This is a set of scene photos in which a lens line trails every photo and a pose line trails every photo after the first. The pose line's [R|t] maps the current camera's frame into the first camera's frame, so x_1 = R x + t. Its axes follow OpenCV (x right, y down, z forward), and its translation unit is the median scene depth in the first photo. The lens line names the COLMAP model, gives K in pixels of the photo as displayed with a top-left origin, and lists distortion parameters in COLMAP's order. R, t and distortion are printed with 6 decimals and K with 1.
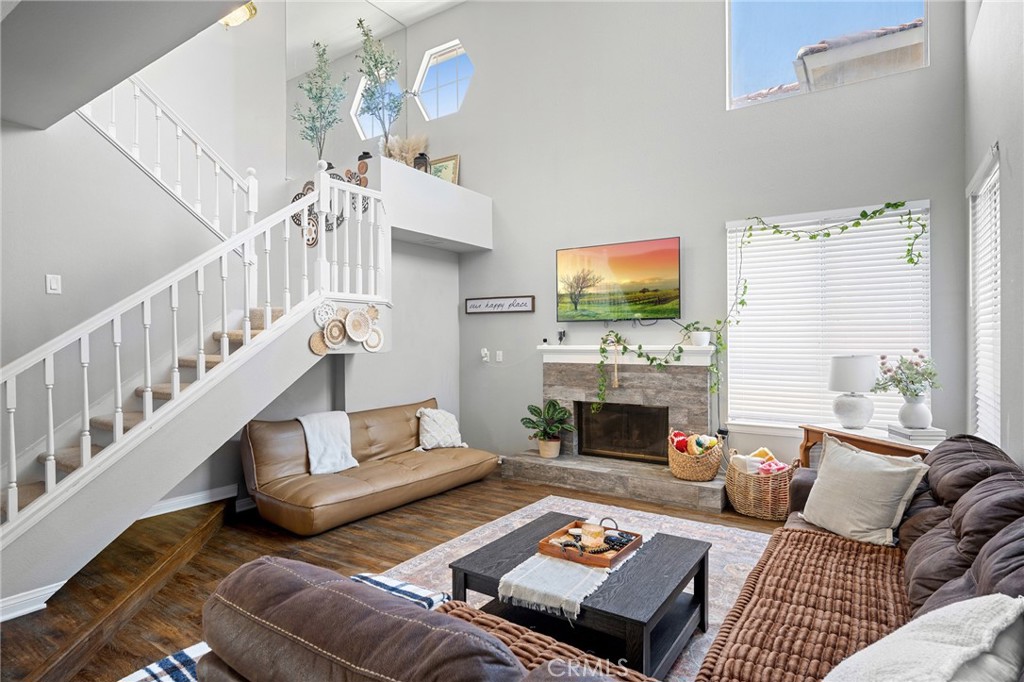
lens RADIAL K [[548.5, 0, 512.0], [0, 548.5, 341.0], [0, 0, 1]] dist [-0.001380, -0.000386]
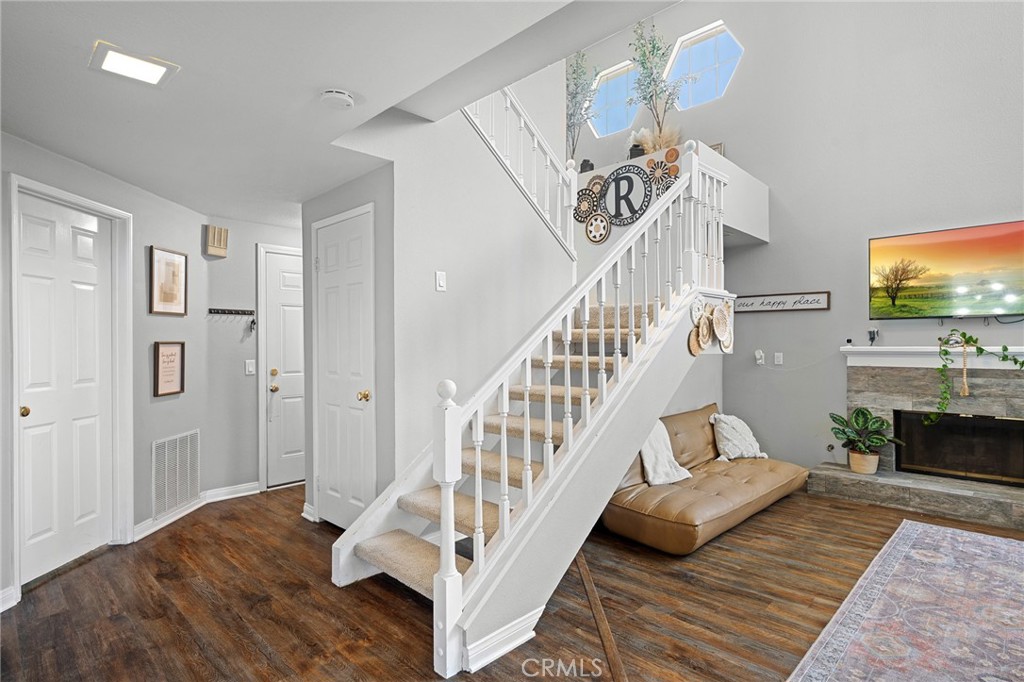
lens RADIAL K [[520.2, 0, 510.7], [0, 520.2, 343.8], [0, 0, 1]] dist [0.000367, -0.000193]
pose [[0.984480, 0.000573, -0.175497, -0.364557], [-0.000812, 0.999999, -0.001289, 0.005495], [0.175496, 0.001411, 0.984479, 0.076418]]
